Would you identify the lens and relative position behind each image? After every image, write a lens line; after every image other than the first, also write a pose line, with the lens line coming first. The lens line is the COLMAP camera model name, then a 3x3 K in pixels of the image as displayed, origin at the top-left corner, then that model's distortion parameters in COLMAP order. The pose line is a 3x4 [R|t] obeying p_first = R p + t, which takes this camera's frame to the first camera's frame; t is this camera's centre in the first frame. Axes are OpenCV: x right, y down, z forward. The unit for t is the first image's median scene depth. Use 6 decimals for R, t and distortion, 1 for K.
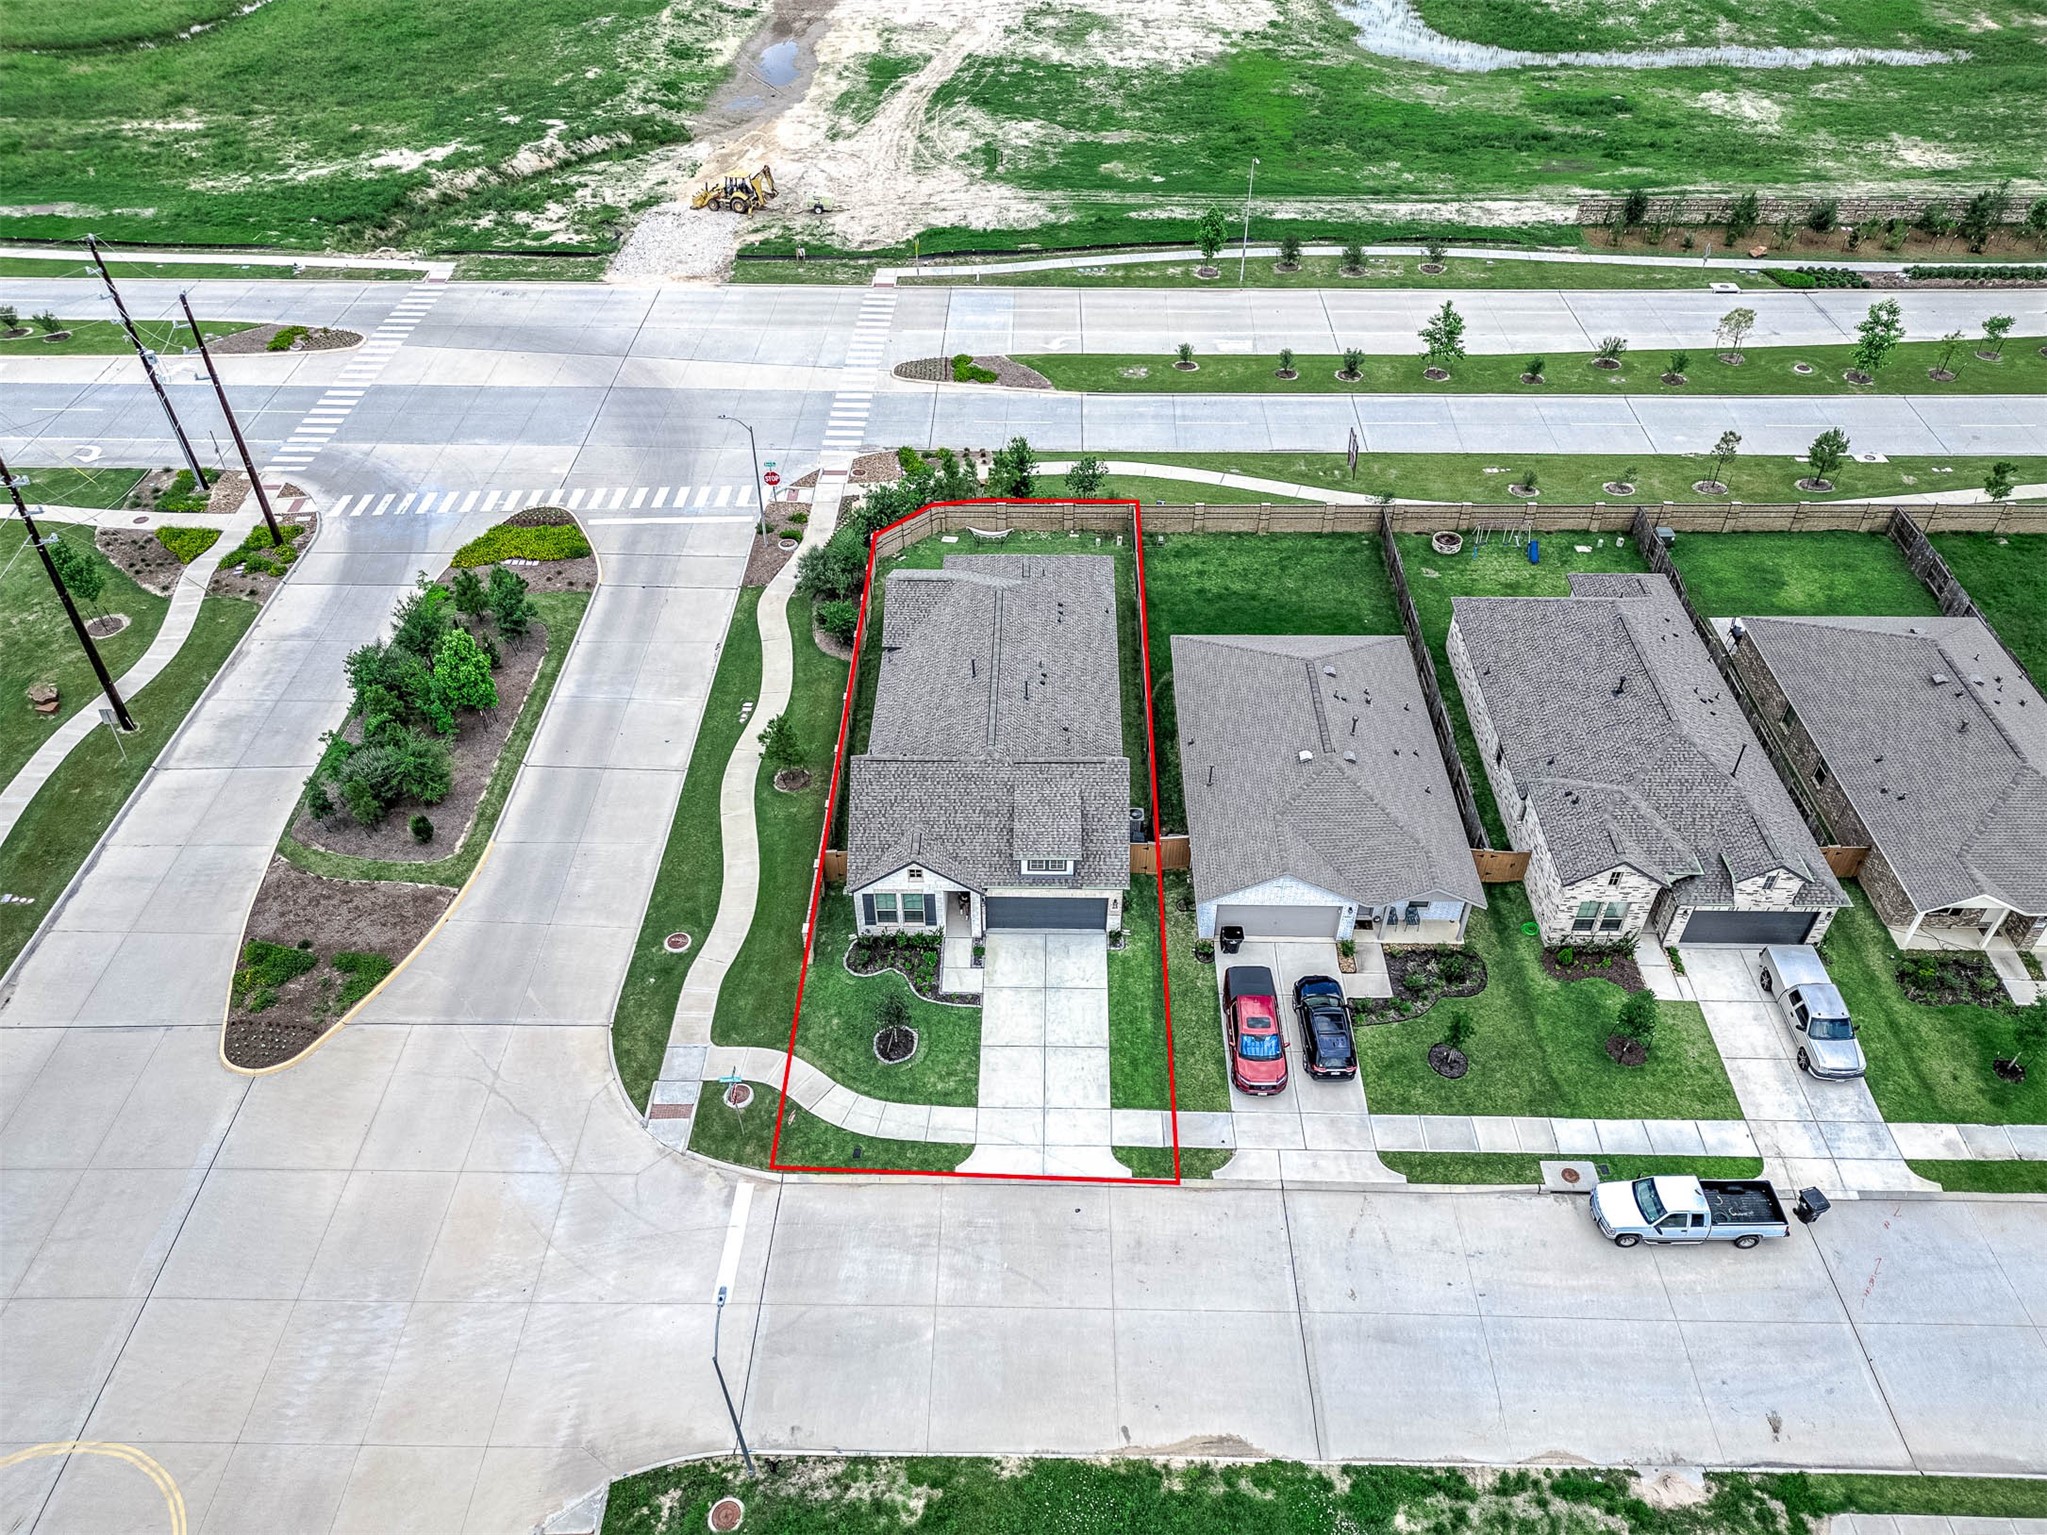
lens RADIAL K [[1461.9, 0, 1029.7], [0, 1461.9, 754.6], [0, 0, 1]] dist [0.046831, -0.036869]
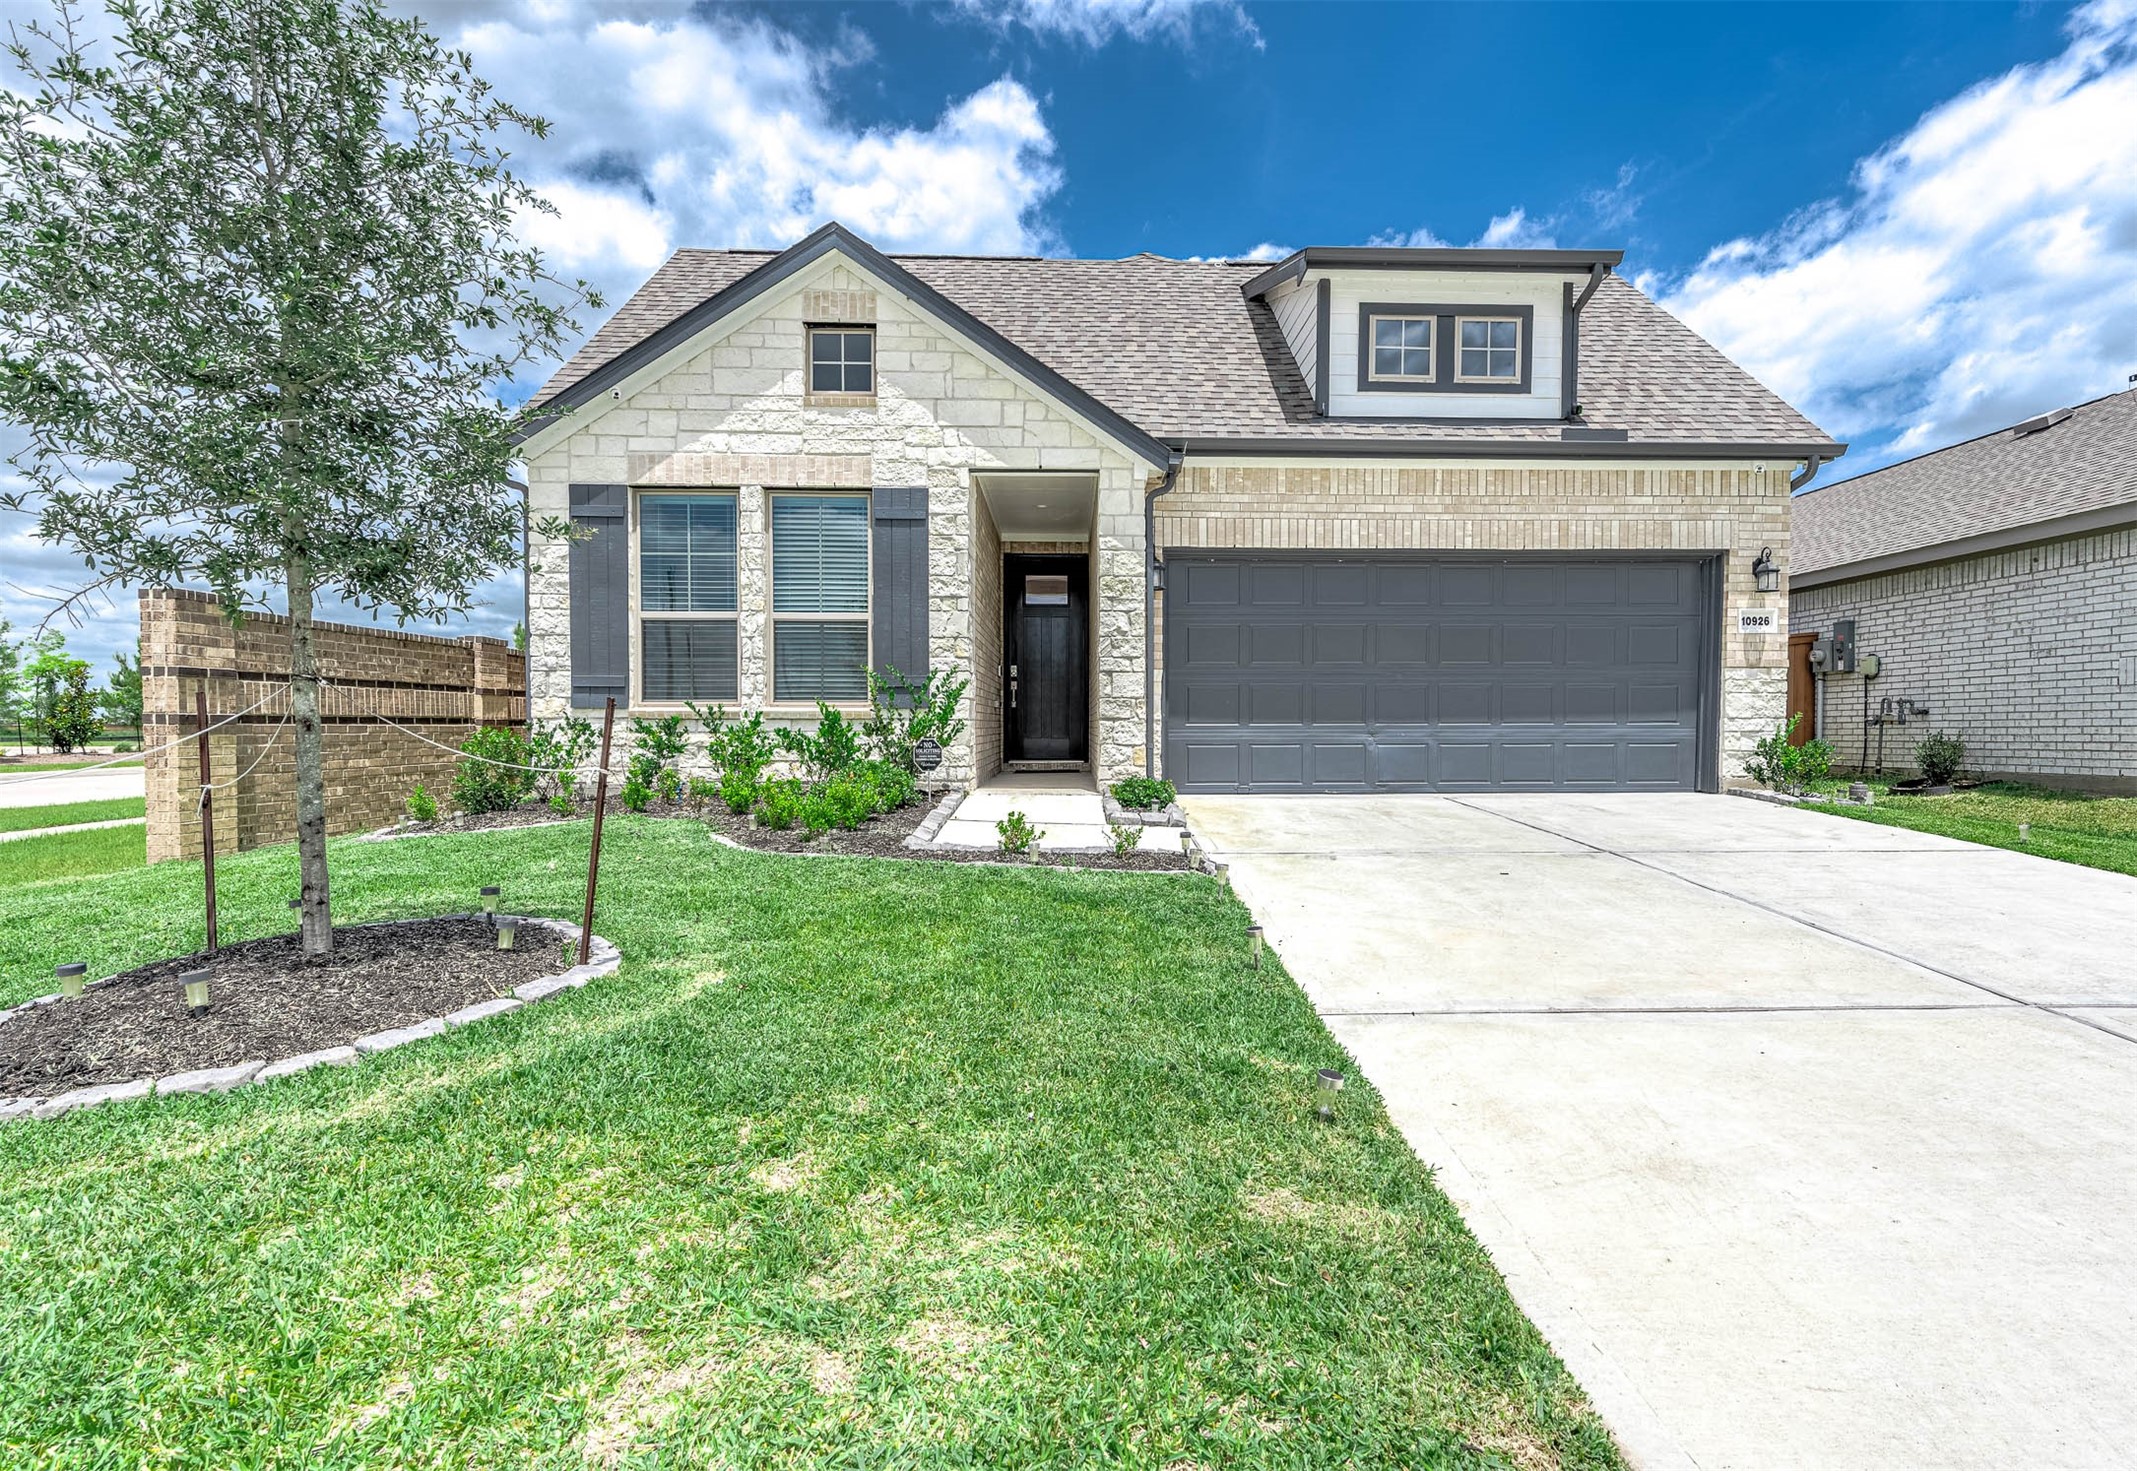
lens RADIAL K [[1041.6, 0, 1101.6], [0, 1041.6, 738.9], [0, 0, 1]] dist [0.004122, 0.000158]
pose [[0.997888, -0.004938, 0.064769, -0.045379], [0.045149, 0.769587, -0.636944, 0.195793], [-0.046700, 0.638523, 0.768184, 0.820929]]
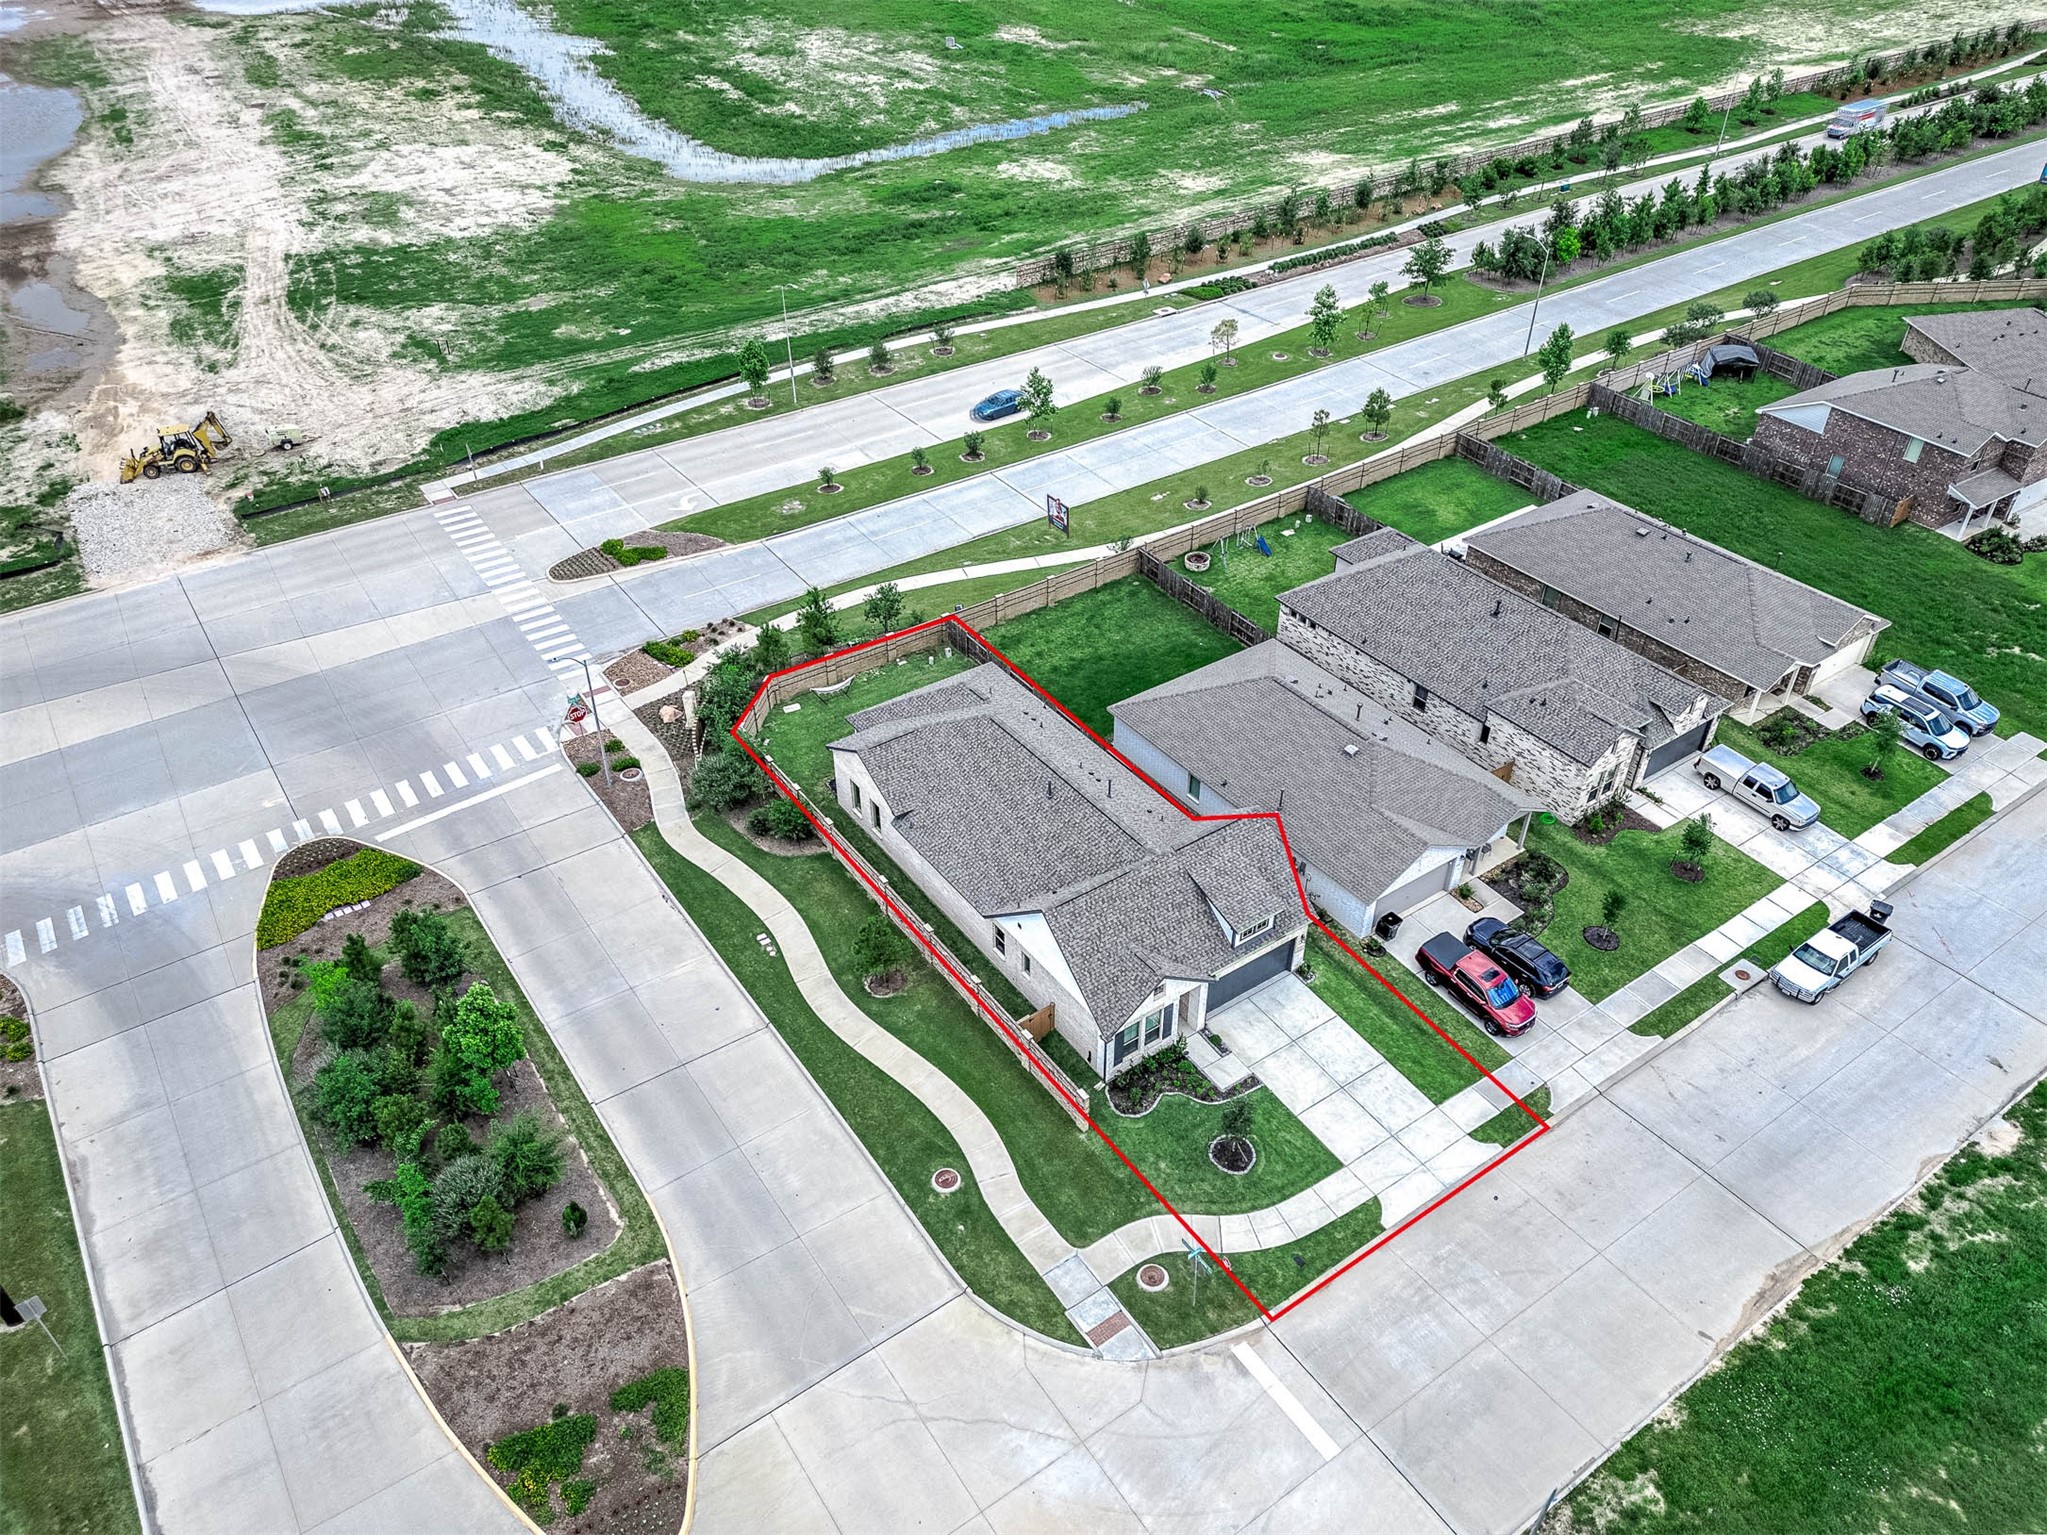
lens RADIAL K [[1461.9, 0, 1022.1], [0, 1461.9, 773.5], [0, 0, 1]] dist [0.046831, -0.036869]
pose [[0.812244, -0.354595, 0.463165, -0.495789], [0.383150, 0.923033, 0.034742, -0.108568], [-0.439836, 0.149243, 0.885591, 0.135058]]
